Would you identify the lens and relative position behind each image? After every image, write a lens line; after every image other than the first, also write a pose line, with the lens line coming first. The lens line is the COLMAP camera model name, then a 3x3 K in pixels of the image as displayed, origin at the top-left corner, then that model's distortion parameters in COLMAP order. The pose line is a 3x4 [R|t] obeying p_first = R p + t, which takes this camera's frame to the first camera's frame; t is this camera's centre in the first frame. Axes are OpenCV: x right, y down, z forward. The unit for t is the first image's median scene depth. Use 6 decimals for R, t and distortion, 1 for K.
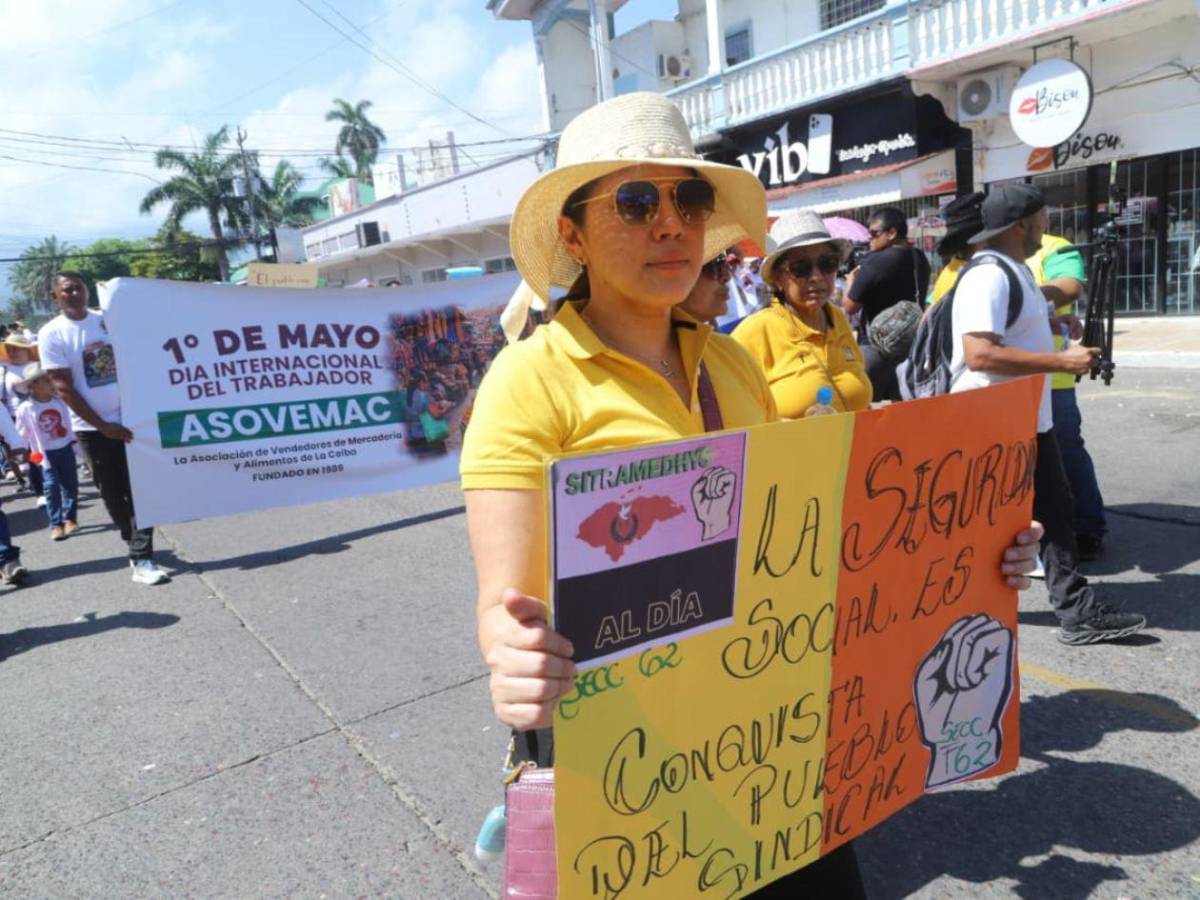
lens RADIAL K [[891.7, 0, 600.0], [0, 891.7, 450.0], [0, 0, 1]] dist [0.008781, -0.004659]
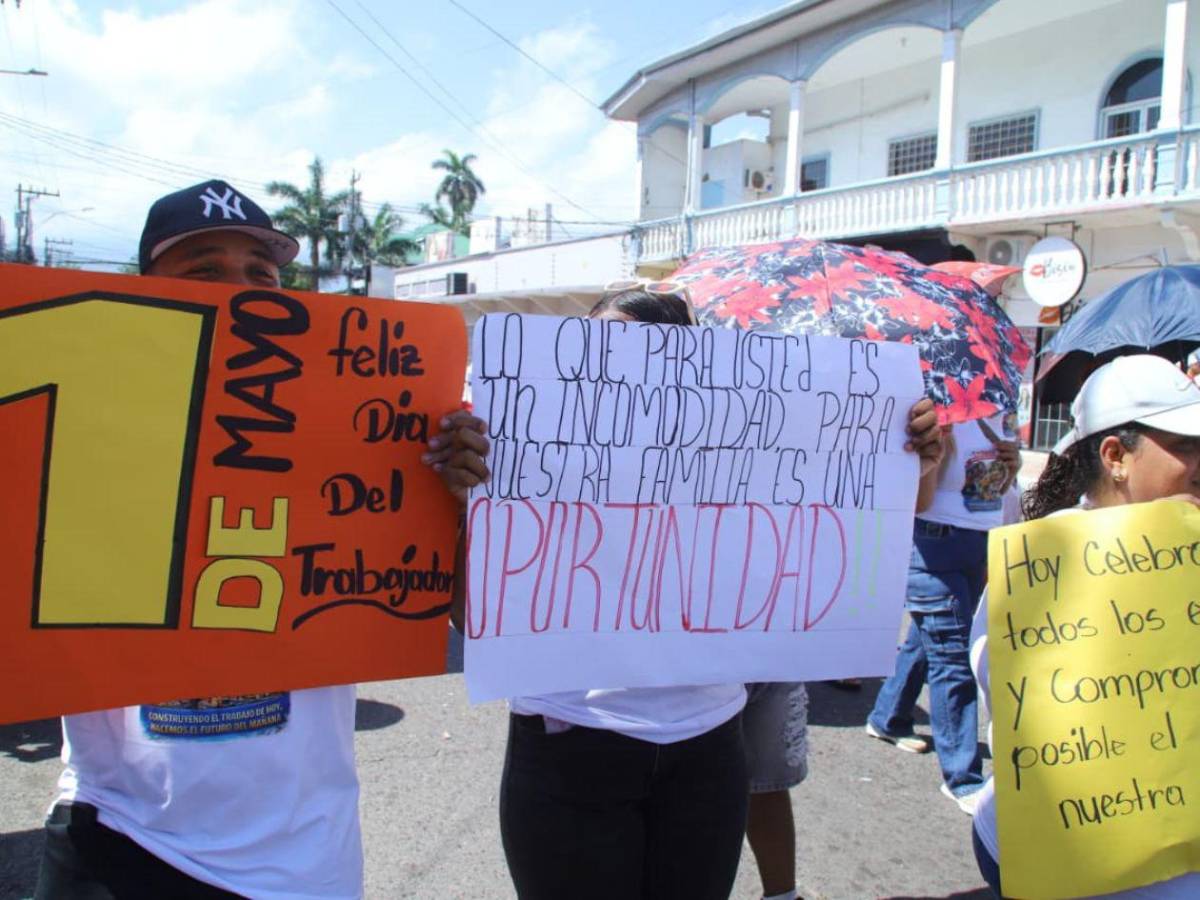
lens RADIAL K [[932.3, 0, 600.0], [0, 932.3, 450.0], [0, 0, 1]] dist [-0.121644, 0.009855]
pose [[0.986281, 0.152390, -0.063462, 0.012148], [-0.157104, 0.984542, -0.077435, 0.017960], [0.050681, 0.086343, 0.994976, -0.109388]]
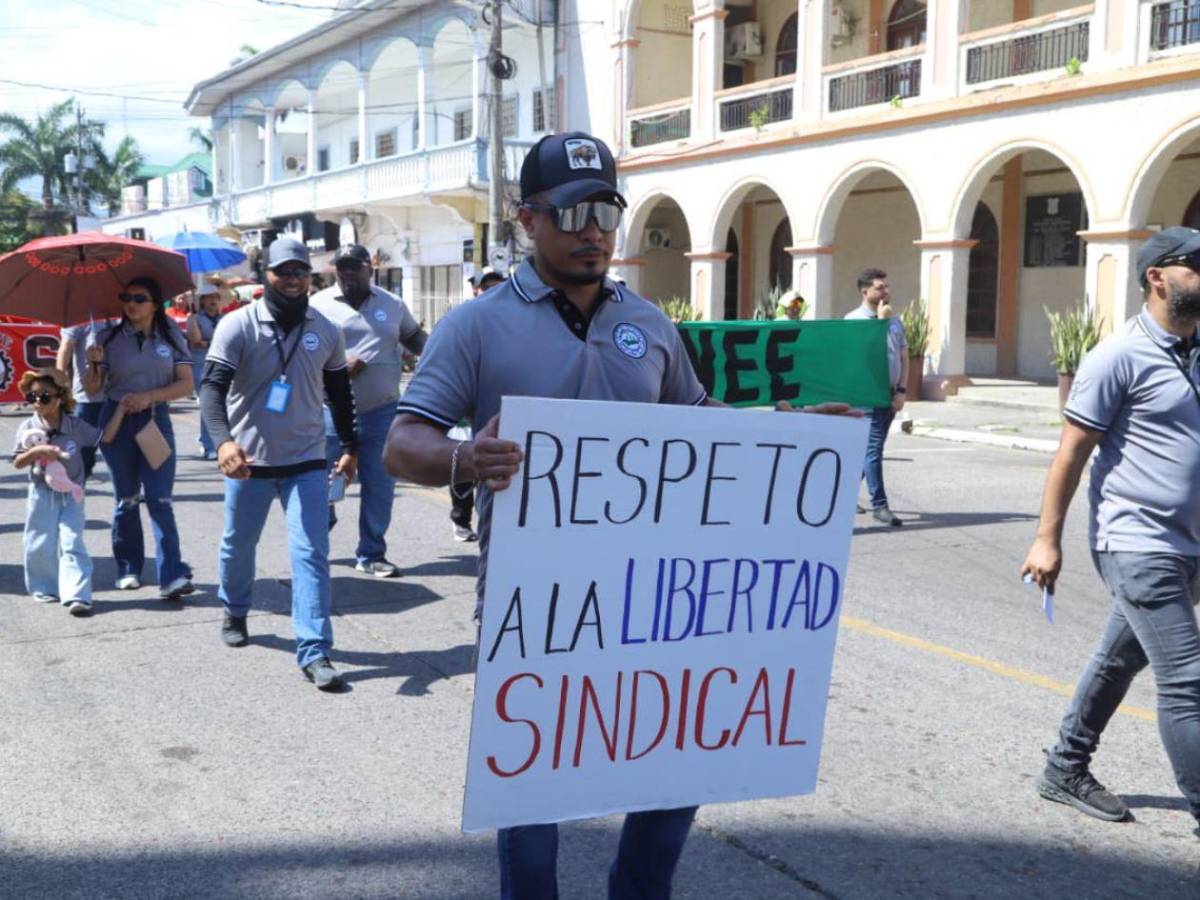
lens RADIAL K [[1322.2, 0, 600.0], [0, 1322.2, 450.0], [0, 0, 1]] dist [0.016291, 0.002362]
pose [[0.992586, 0.117885, -0.029591, 0.687316], [-0.119752, 0.990171, -0.072253, 0.140410], [0.020782, 0.075261, 0.996947, -1.121593]]
